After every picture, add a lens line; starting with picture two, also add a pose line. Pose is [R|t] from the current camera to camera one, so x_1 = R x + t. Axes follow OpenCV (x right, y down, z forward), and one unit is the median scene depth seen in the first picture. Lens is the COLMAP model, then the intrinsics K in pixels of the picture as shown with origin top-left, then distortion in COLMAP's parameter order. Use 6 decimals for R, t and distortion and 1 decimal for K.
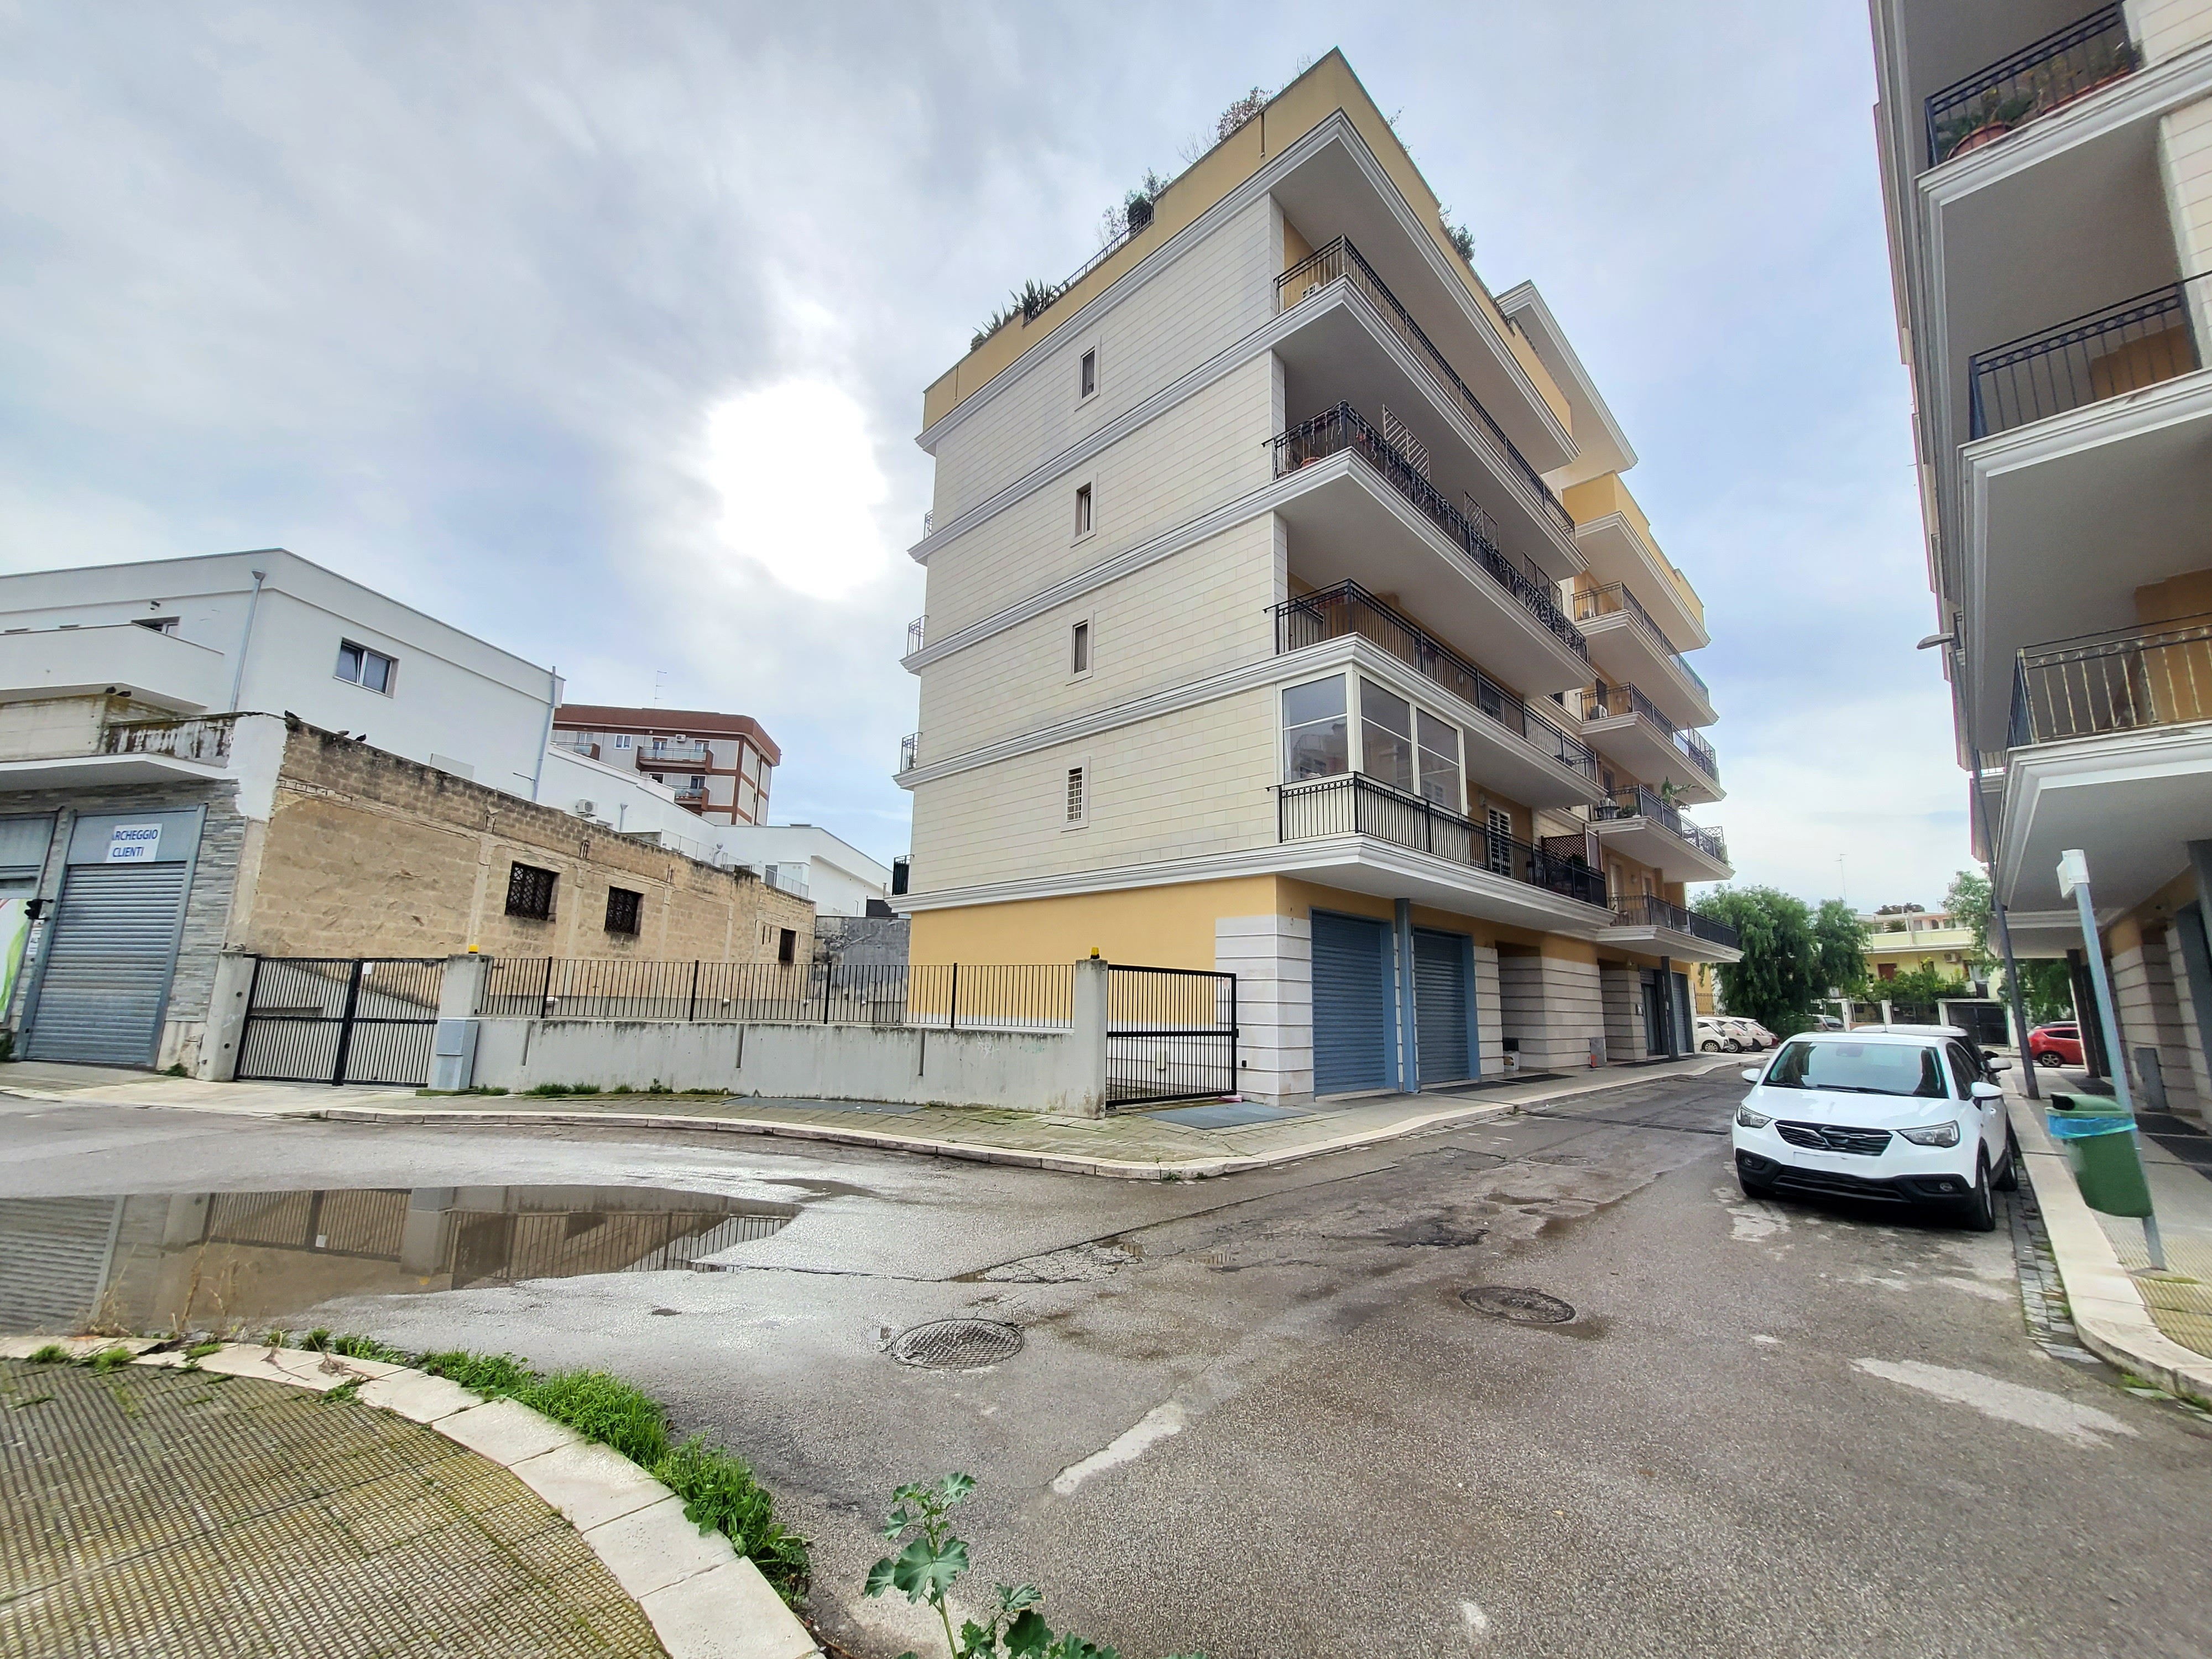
lens RADIAL K [[866.3, 0, 1108.4], [0, 866.3, 846.3], [0, 0, 1]] dist [0.006709, 0.000298]
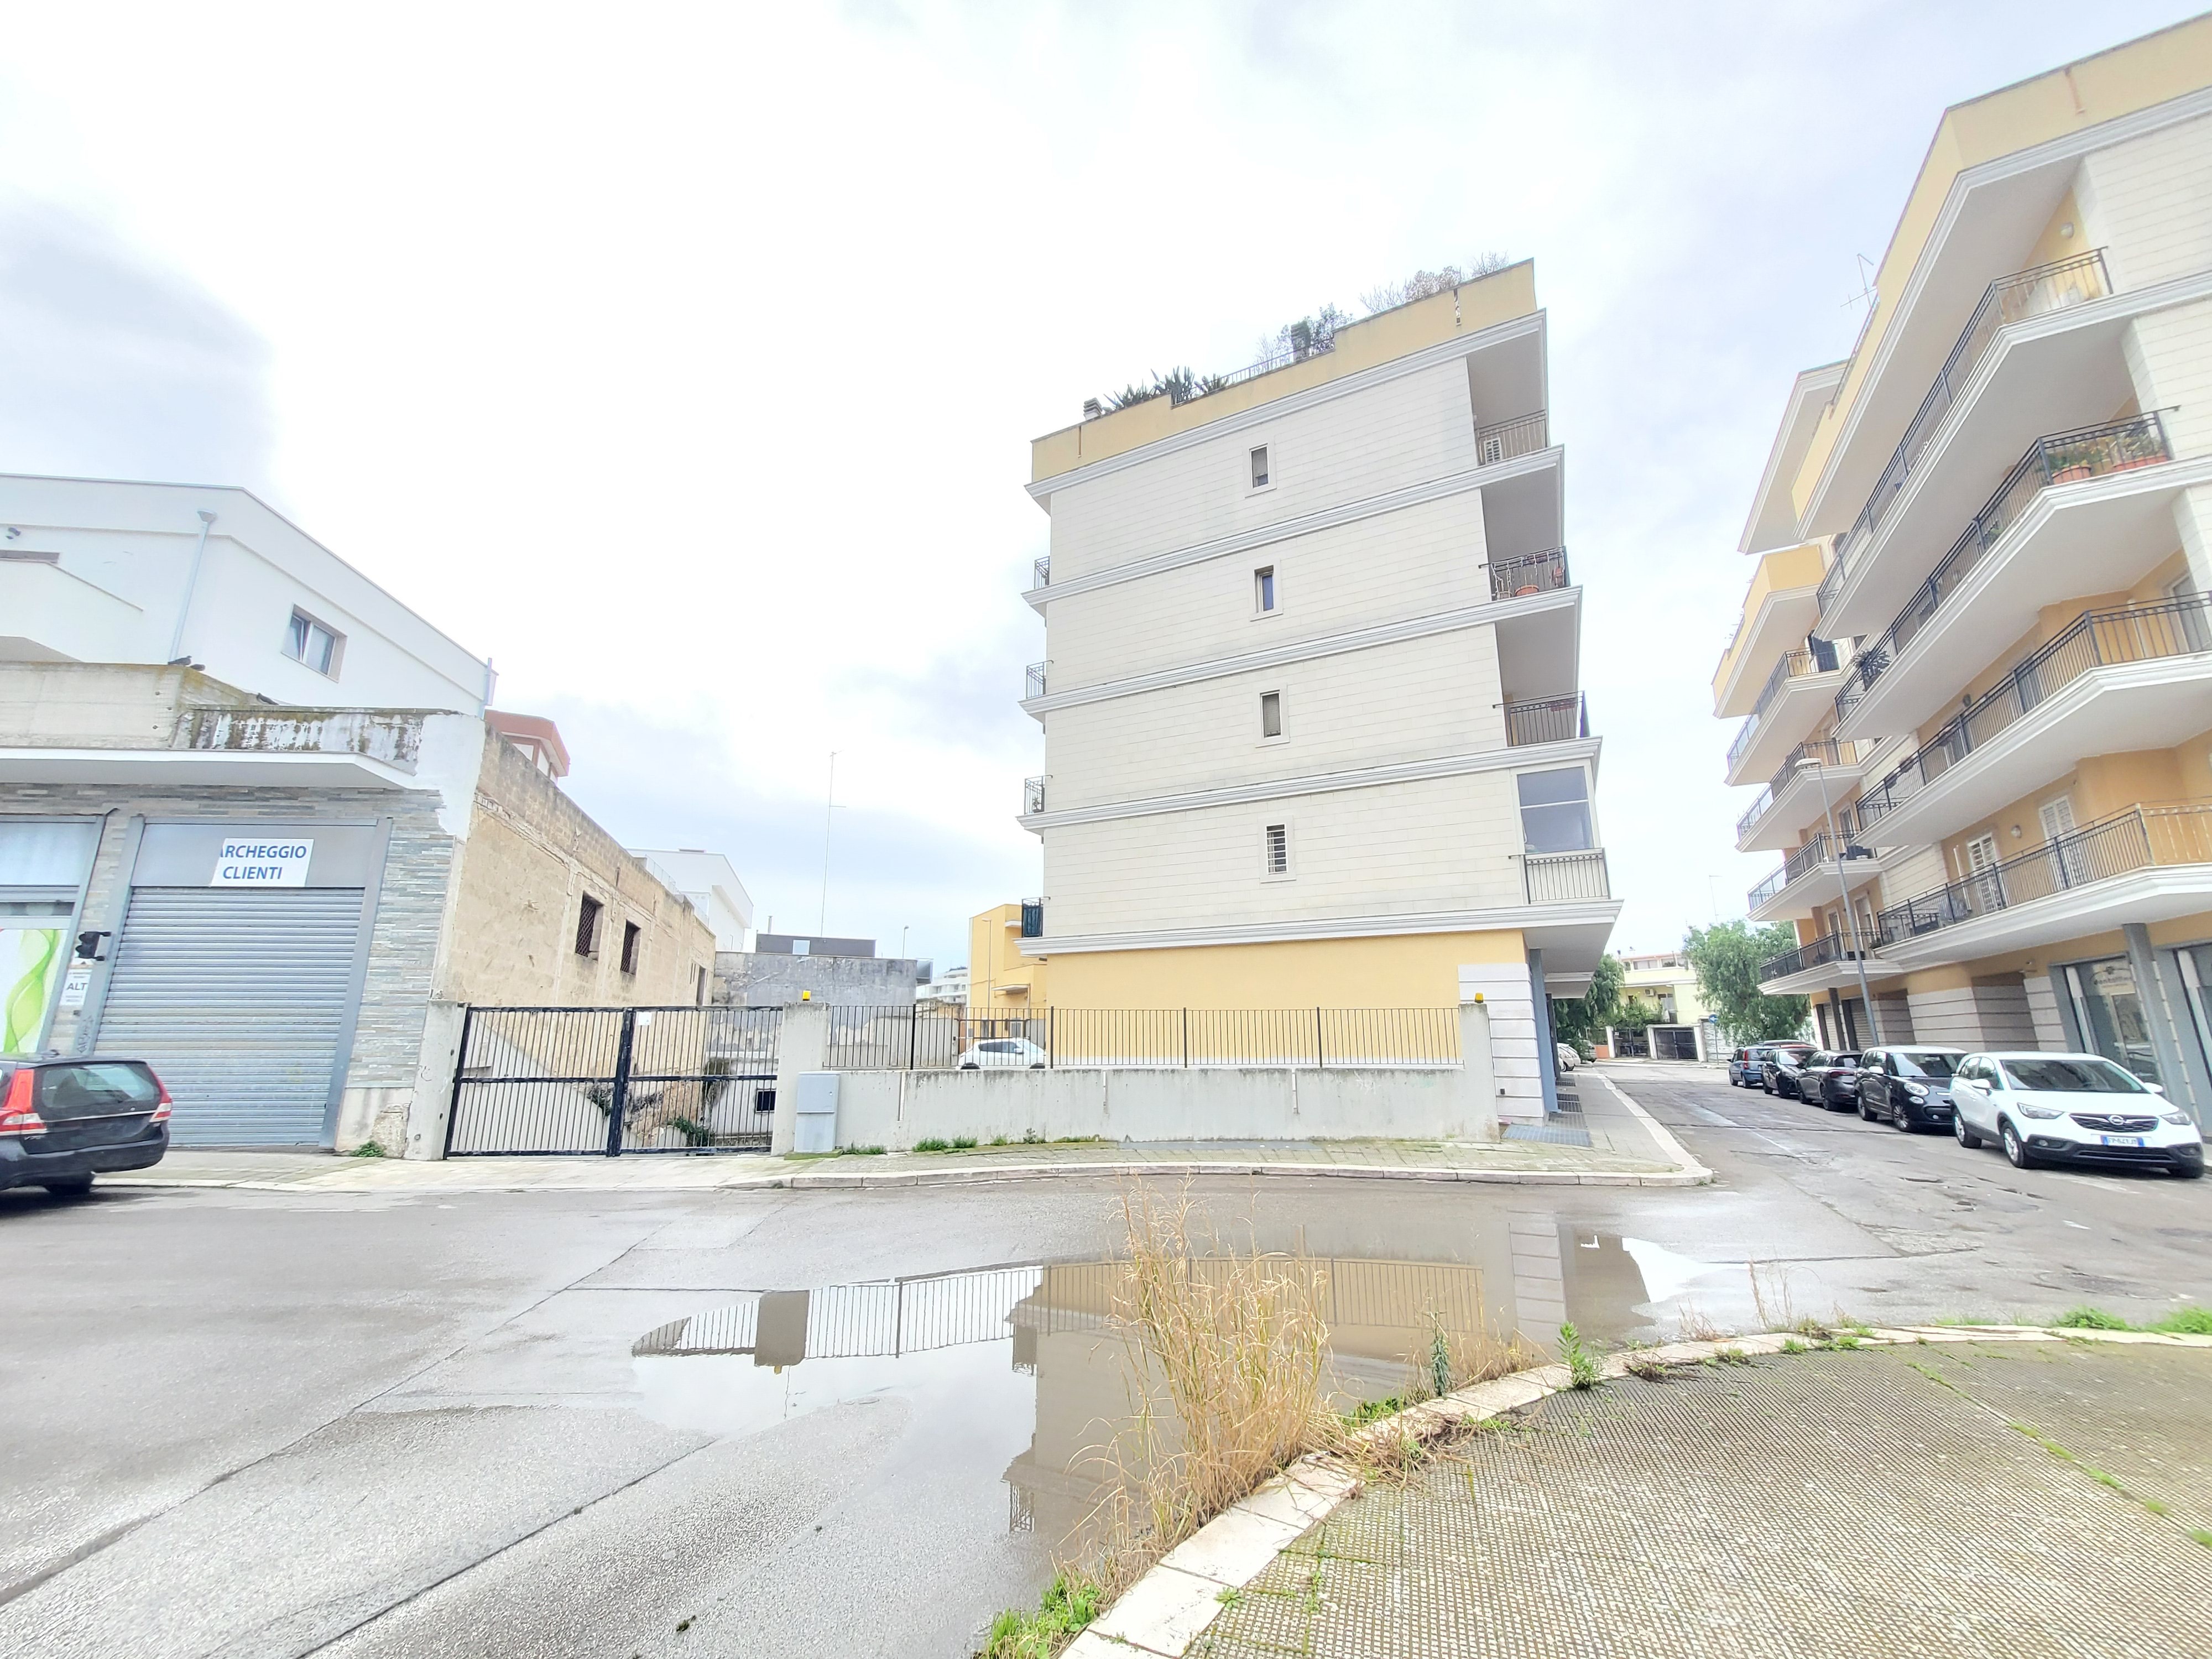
lens RADIAL K [[866.3, 0, 1108.4], [0, 866.3, 846.3], [0, 0, 1]] dist [0.006709, 0.000298]
pose [[0.954812, 0.045382, 0.293724, -0.619062], [-0.033508, 0.998410, -0.045335, -0.007632], [-0.295314, 0.033444, 0.954815, 0.024434]]
